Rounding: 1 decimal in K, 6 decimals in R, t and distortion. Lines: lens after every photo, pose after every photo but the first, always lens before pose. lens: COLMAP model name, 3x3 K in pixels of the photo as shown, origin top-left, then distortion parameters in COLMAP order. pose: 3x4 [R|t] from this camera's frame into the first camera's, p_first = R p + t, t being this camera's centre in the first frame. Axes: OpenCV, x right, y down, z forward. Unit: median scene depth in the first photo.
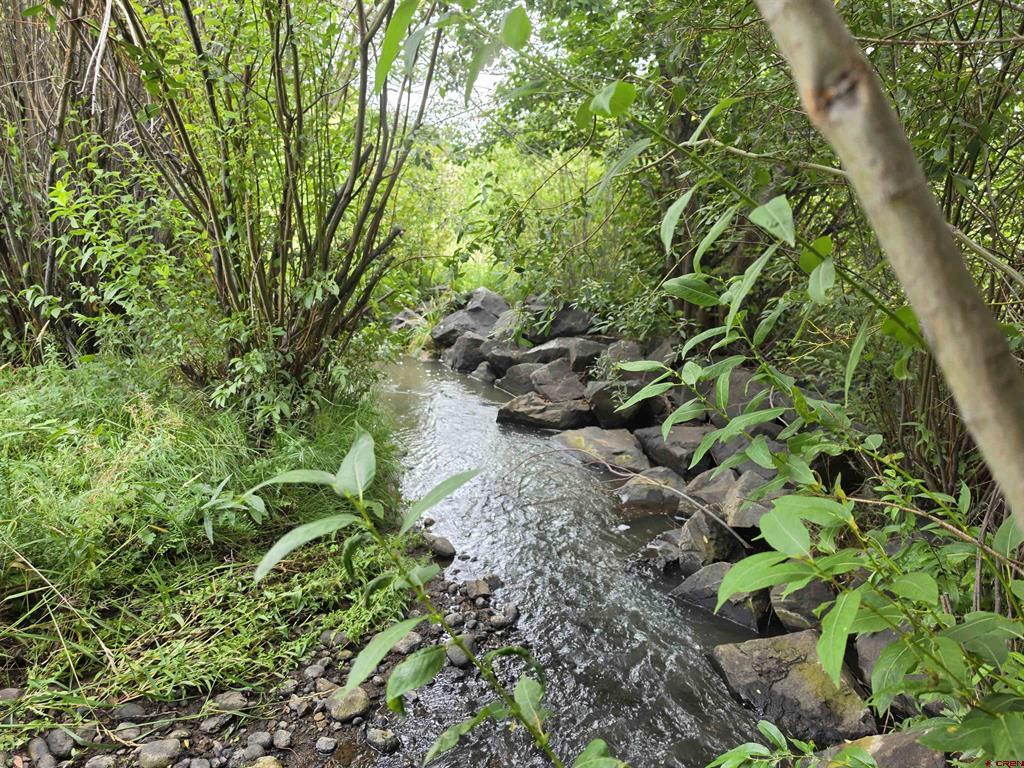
lens RADIAL K [[704.0, 0, 514.4], [0, 704.0, 379.3], [0, 0, 1]] dist [0.038365, -0.046401]
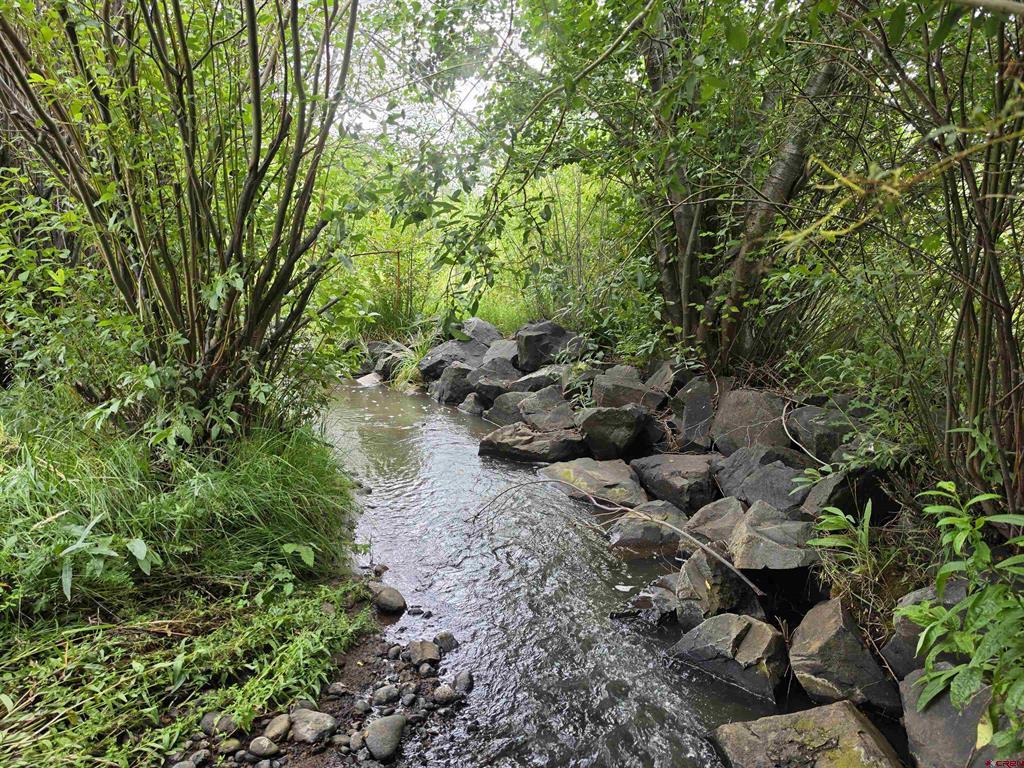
lens RADIAL K [[704.0, 0, 516.6], [0, 704.0, 382.2], [0, 0, 1]] dist [0.038365, -0.046401]
pose [[0.999602, -0.020849, -0.019008, 0.075885], [0.019679, 0.998015, -0.059829, 0.040093], [0.020218, 0.059431, 0.998028, 0.178914]]
